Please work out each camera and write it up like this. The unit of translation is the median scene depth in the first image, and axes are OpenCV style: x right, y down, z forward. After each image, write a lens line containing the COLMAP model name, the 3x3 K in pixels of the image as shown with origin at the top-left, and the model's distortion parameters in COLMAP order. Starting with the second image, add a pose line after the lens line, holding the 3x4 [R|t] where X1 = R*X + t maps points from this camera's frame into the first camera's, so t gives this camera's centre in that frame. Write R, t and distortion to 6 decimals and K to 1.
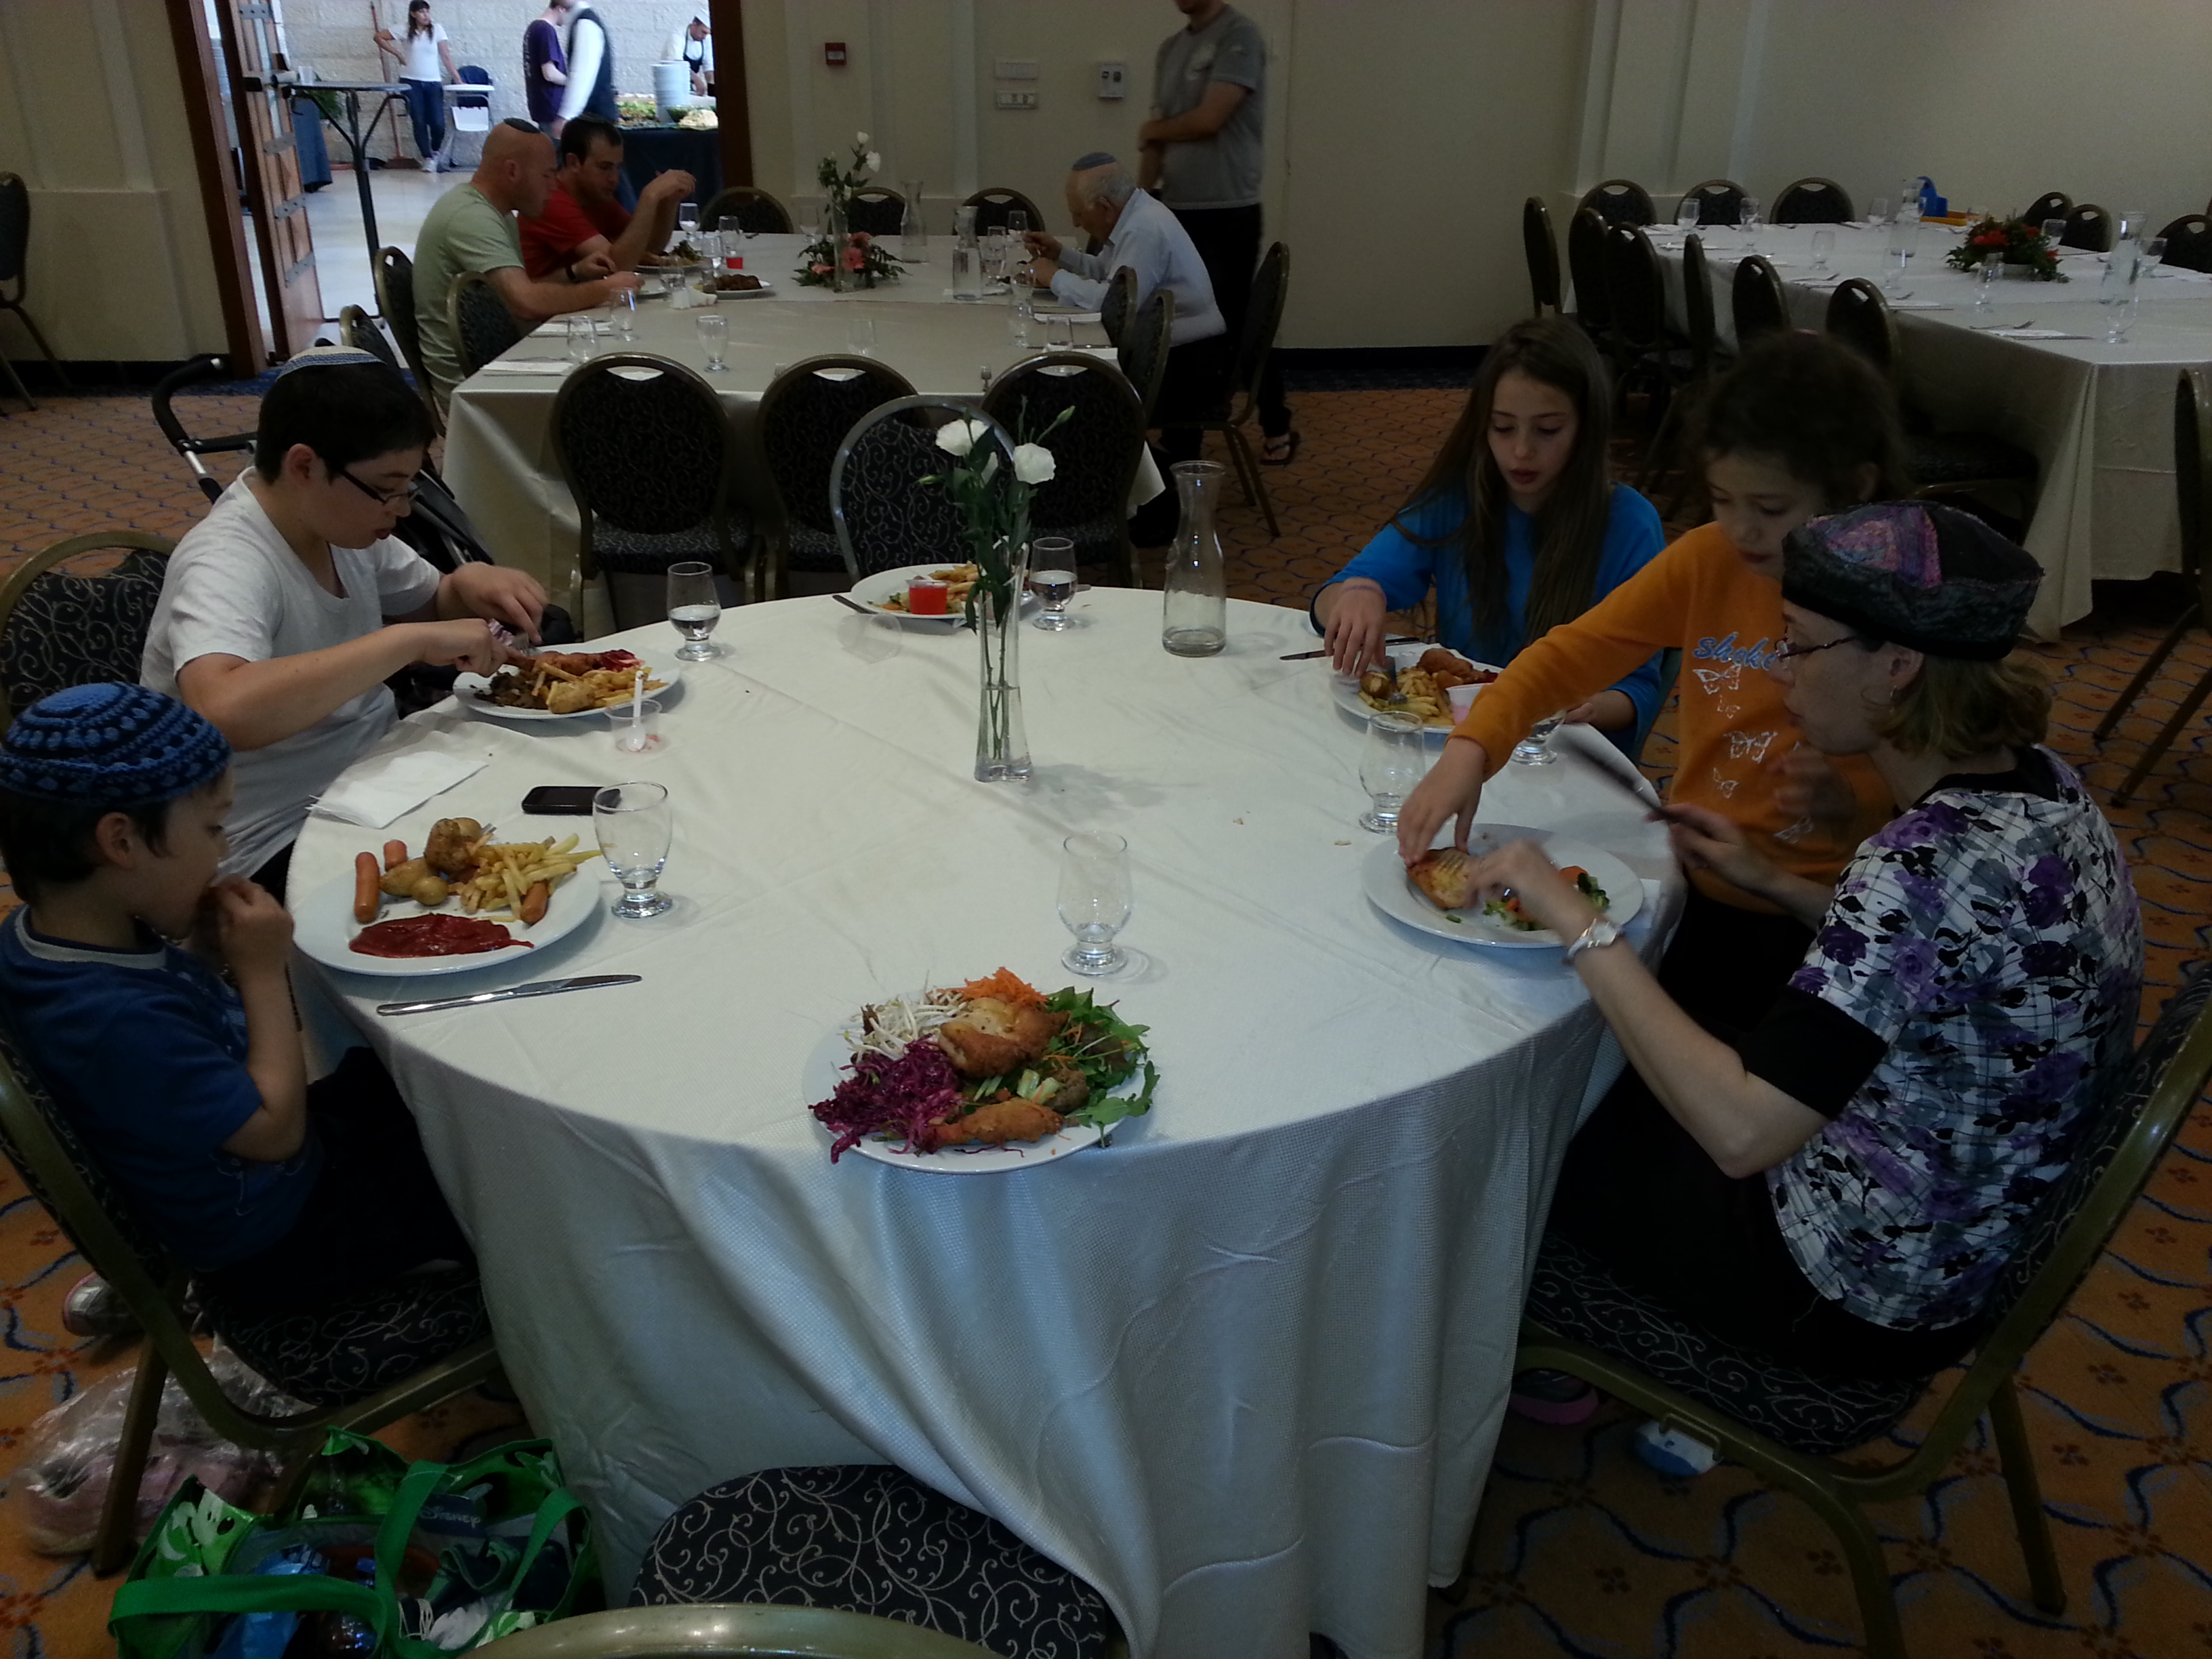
lens RADIAL K [[1769.7, 0, 1100.8], [0, 1769.7, 805.9], [0, 0, 1]] dist [0.086244, -0.133190]
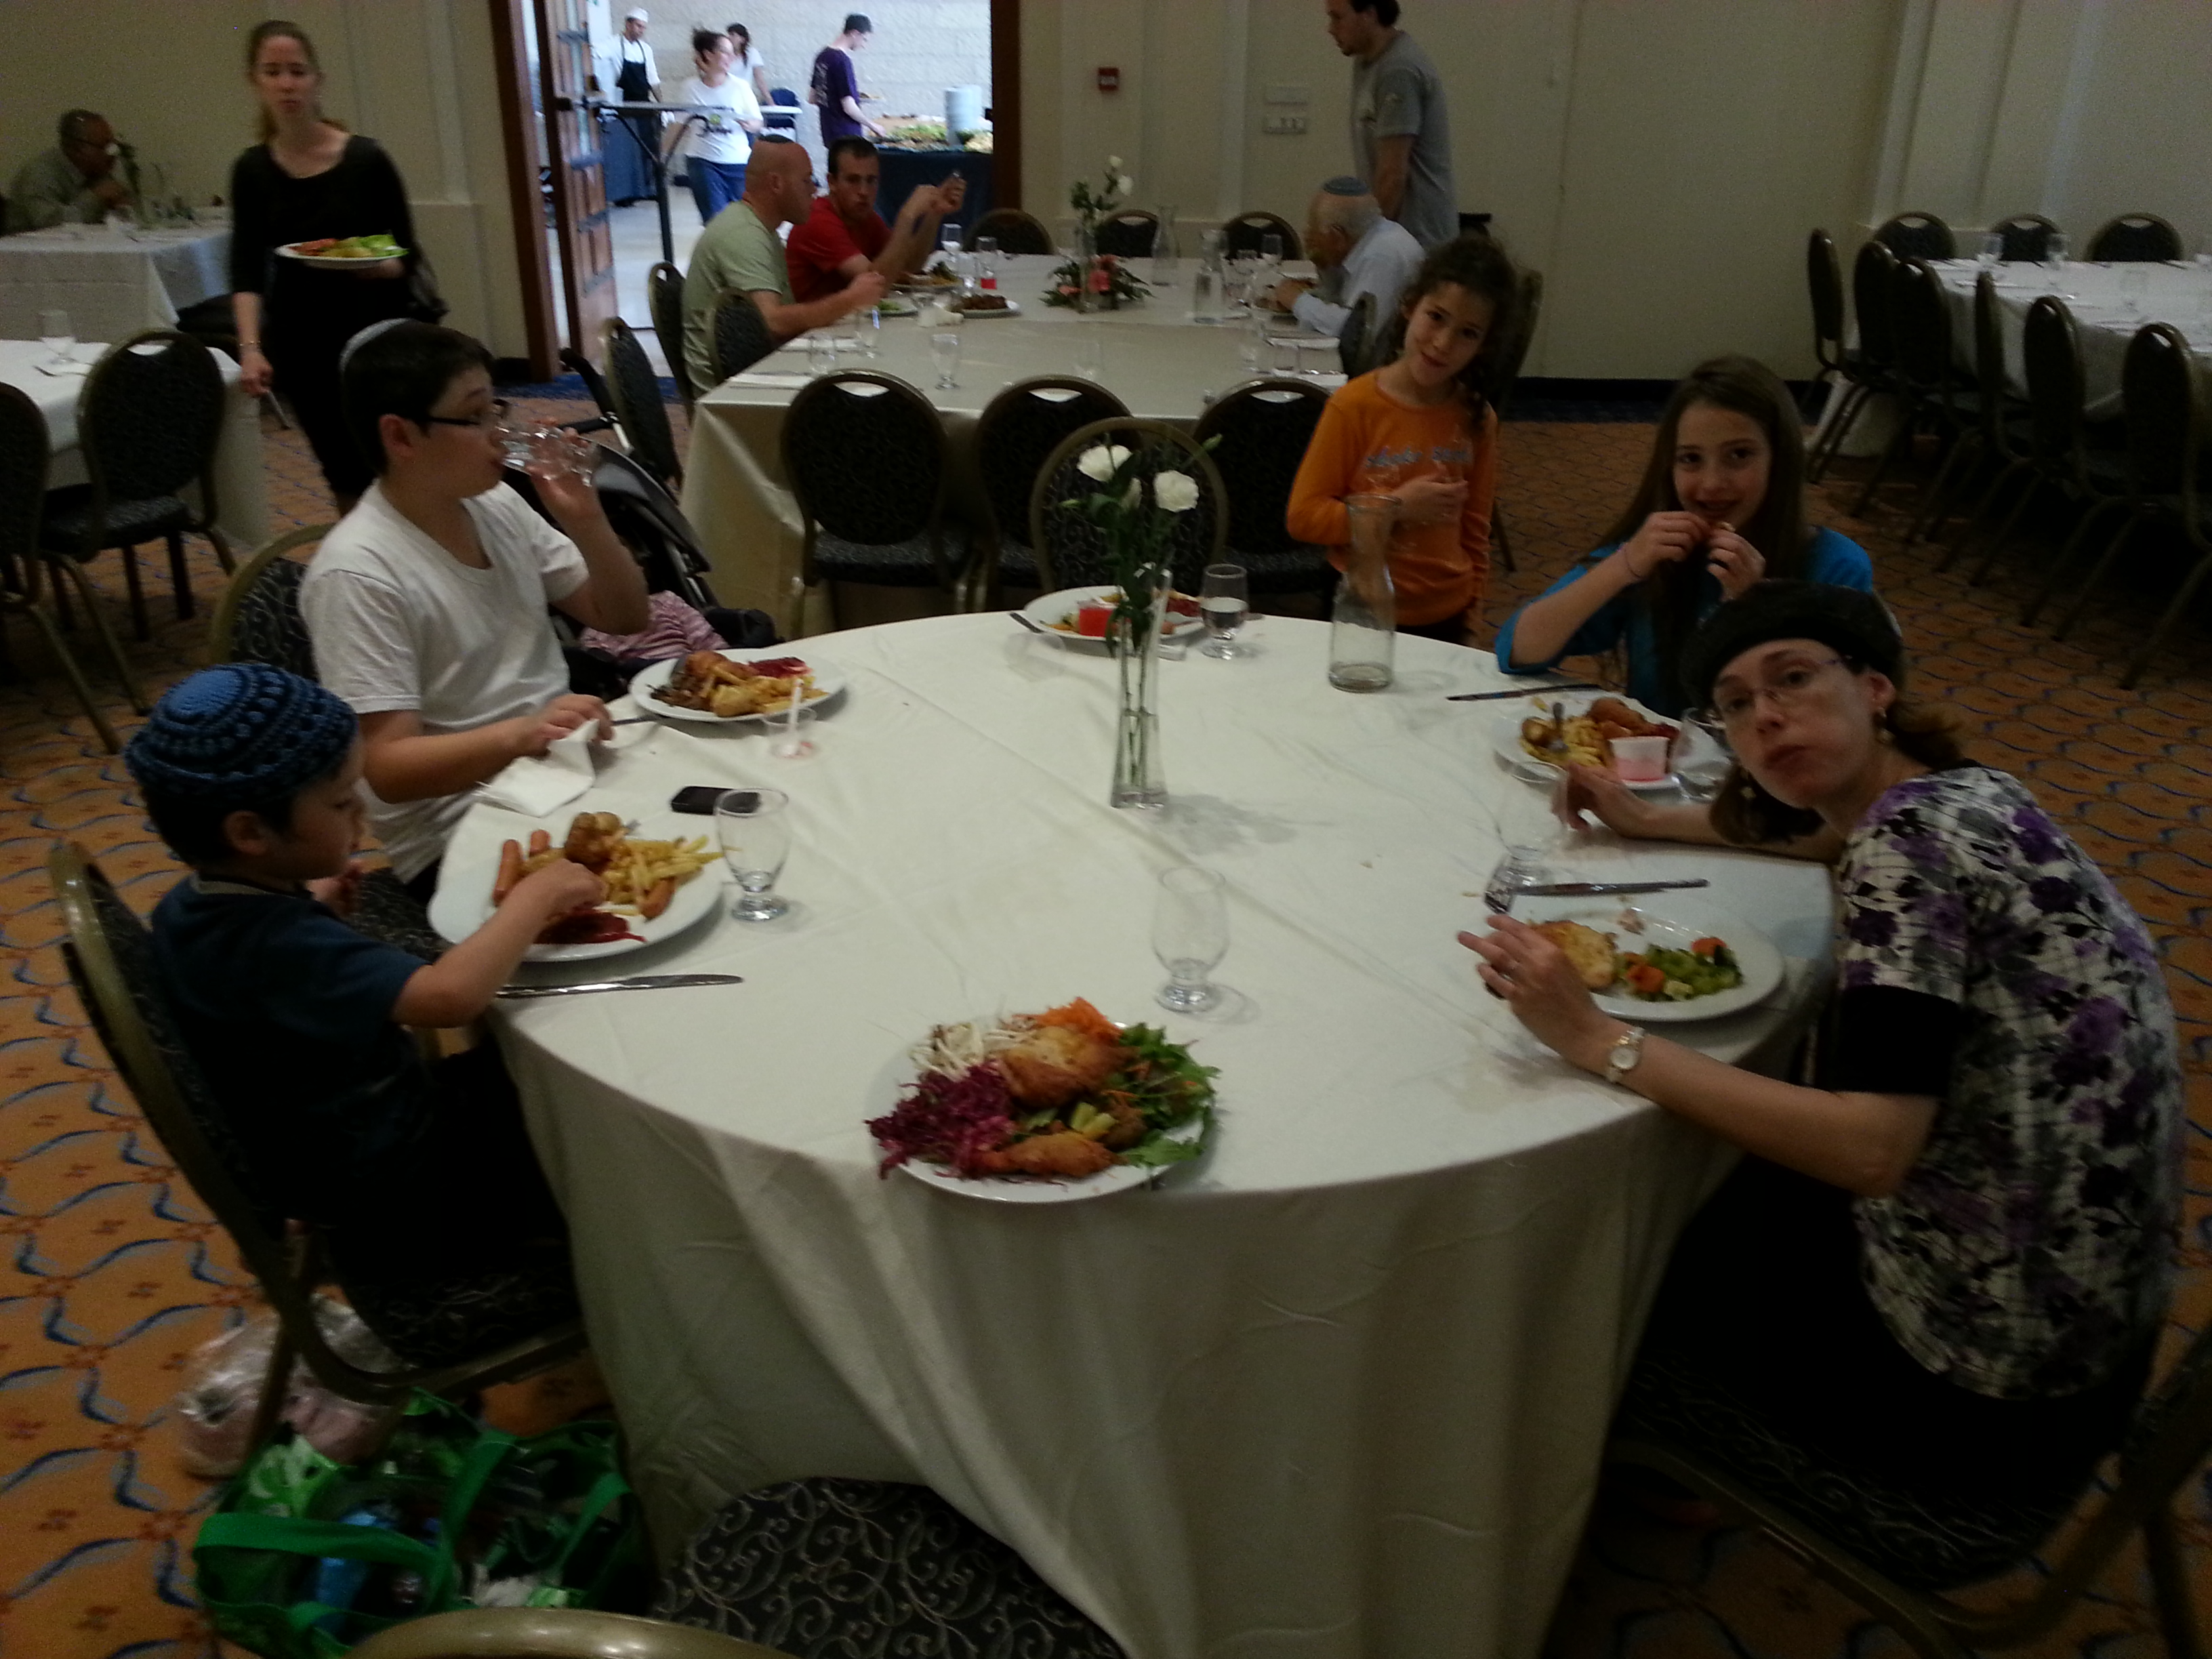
lens RADIAL K [[1769.7, 0, 1103.4], [0, 1769.7, 807.3], [0, 0, 1]] dist [0.086244, -0.133190]
pose [[0.987770, 0.061548, -0.143255, 0.057460], [-0.063046, 0.997993, -0.005940, -0.006090], [0.142602, 0.014899, 0.989668, 0.011135]]
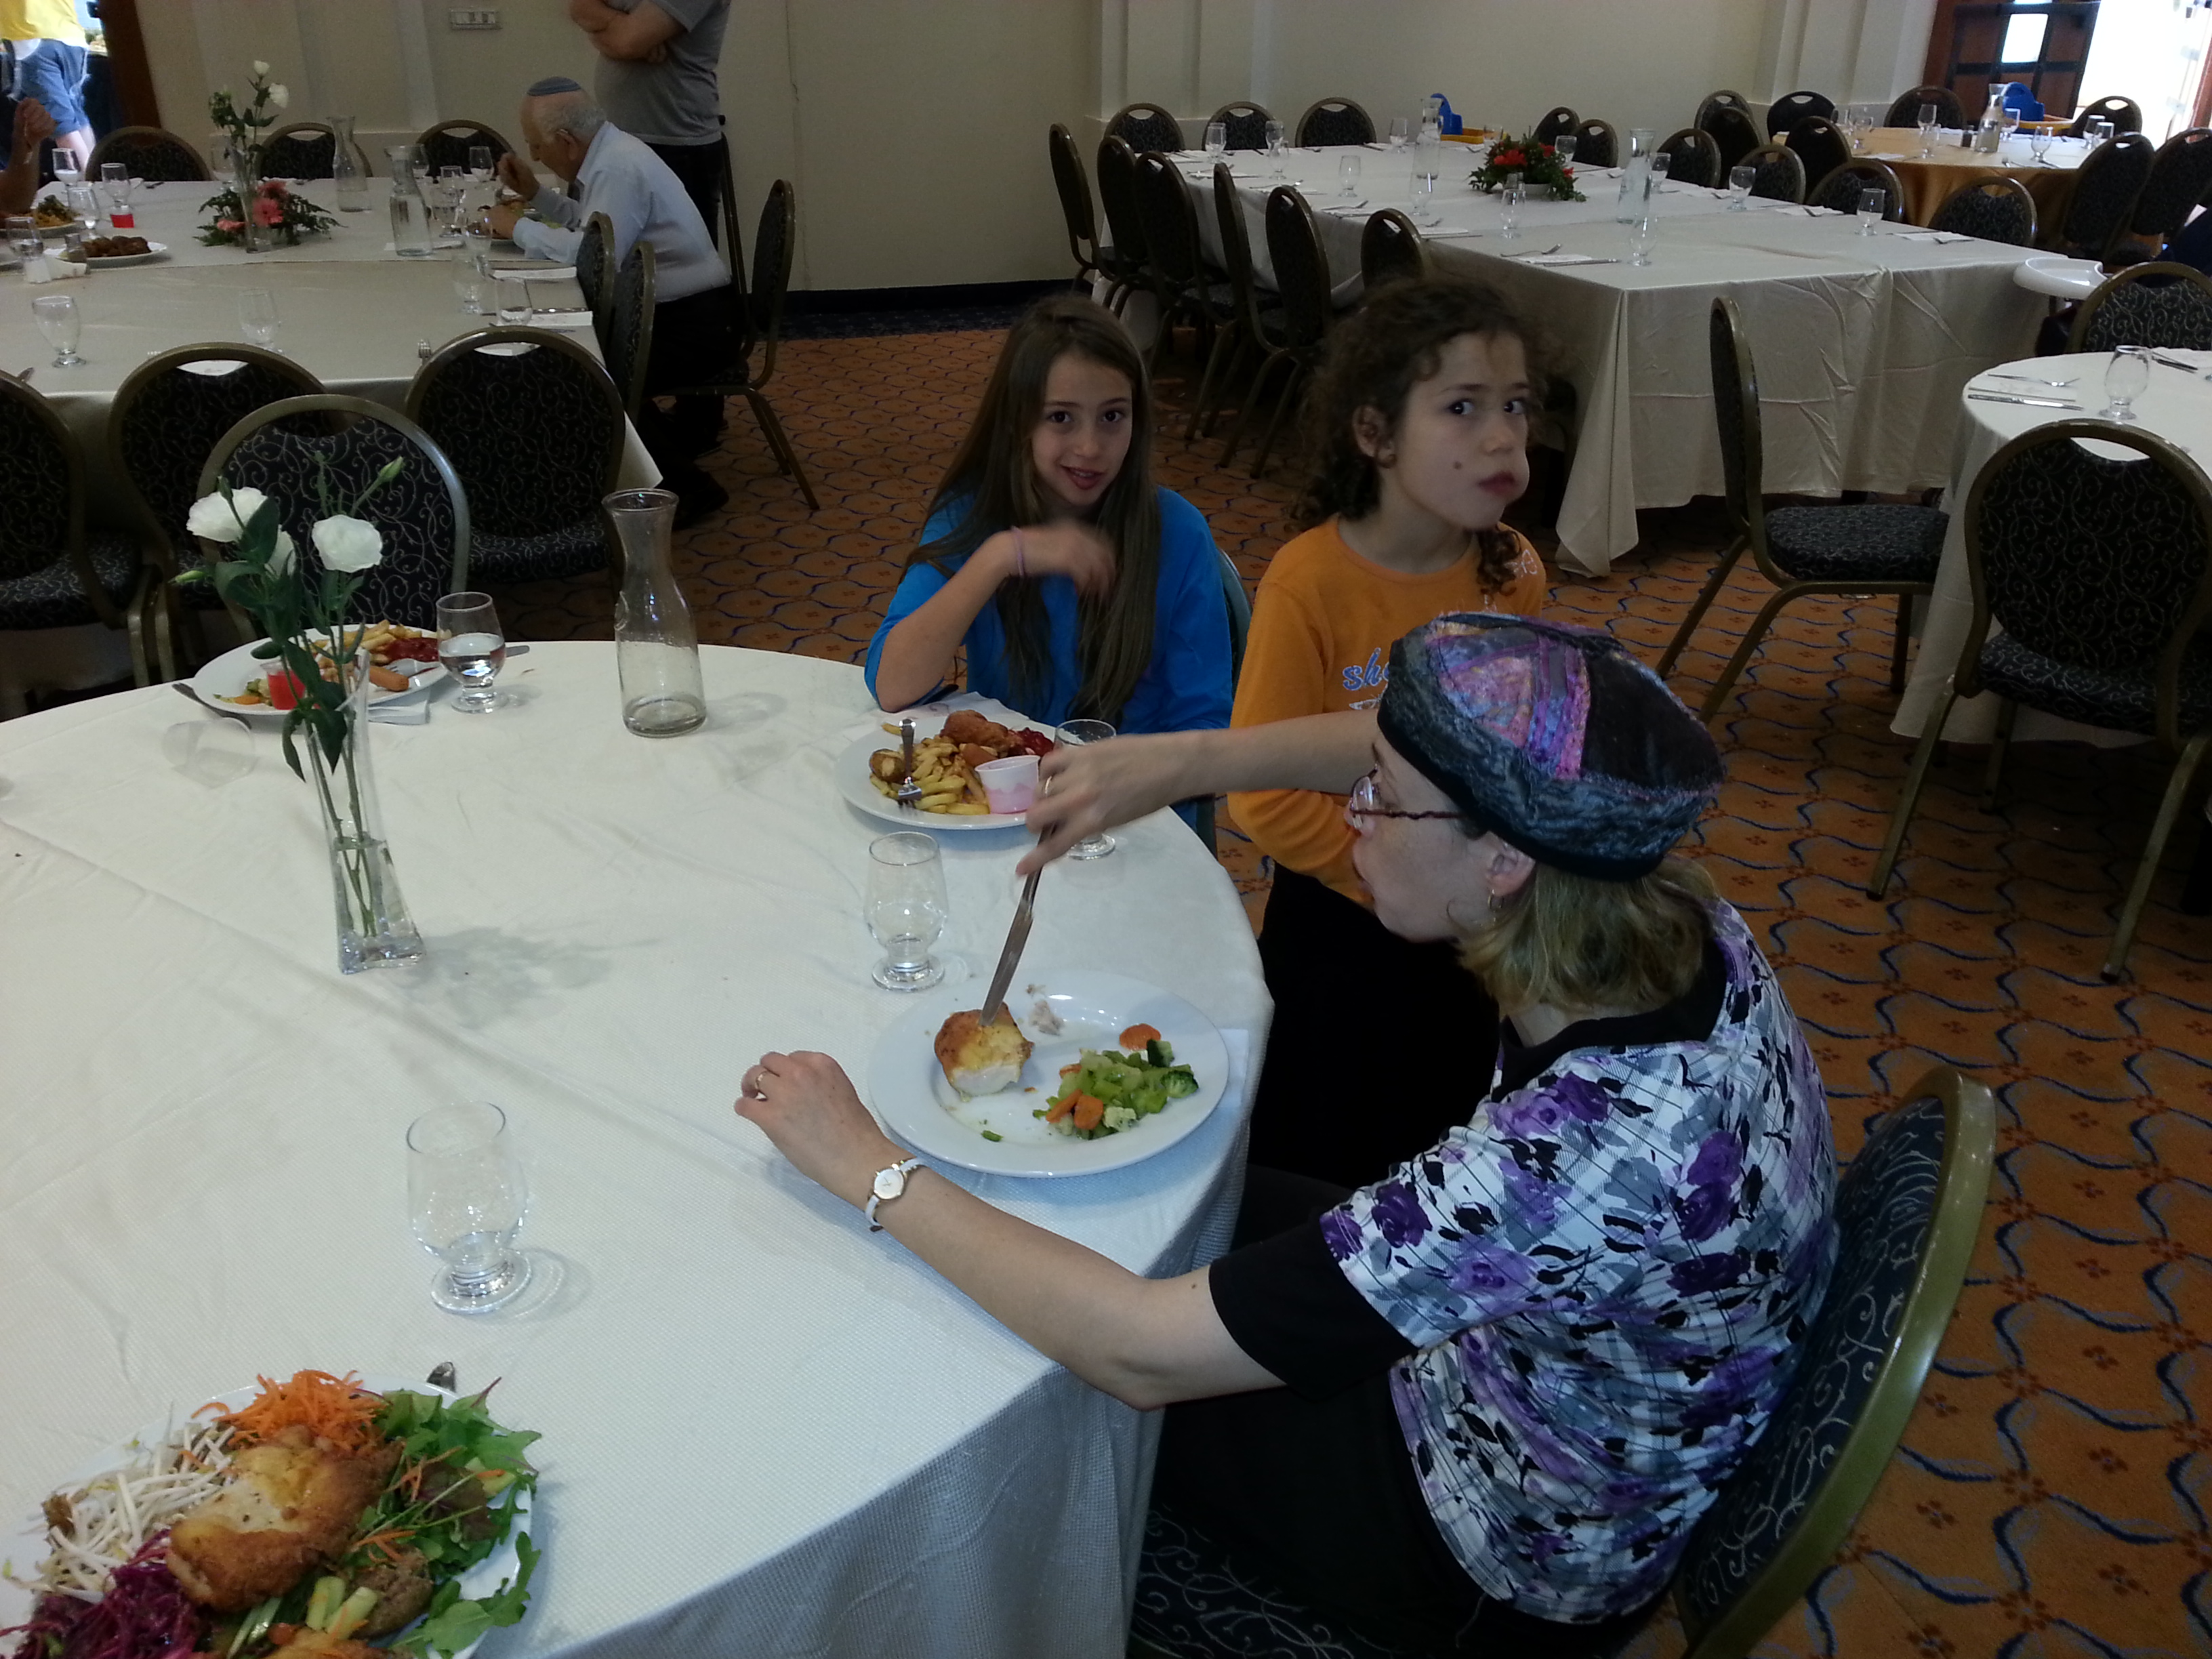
lens RADIAL K [[1769.7, 0, 1098.4], [0, 1769.7, 806.2], [0, 0, 1]] dist [0.086244, -0.133190]
pose [[0.971406, -0.101371, 0.214697, 0.066870], [0.092926, 0.994462, 0.049099, -0.073929], [-0.218485, -0.027744, 0.975446, 0.185293]]
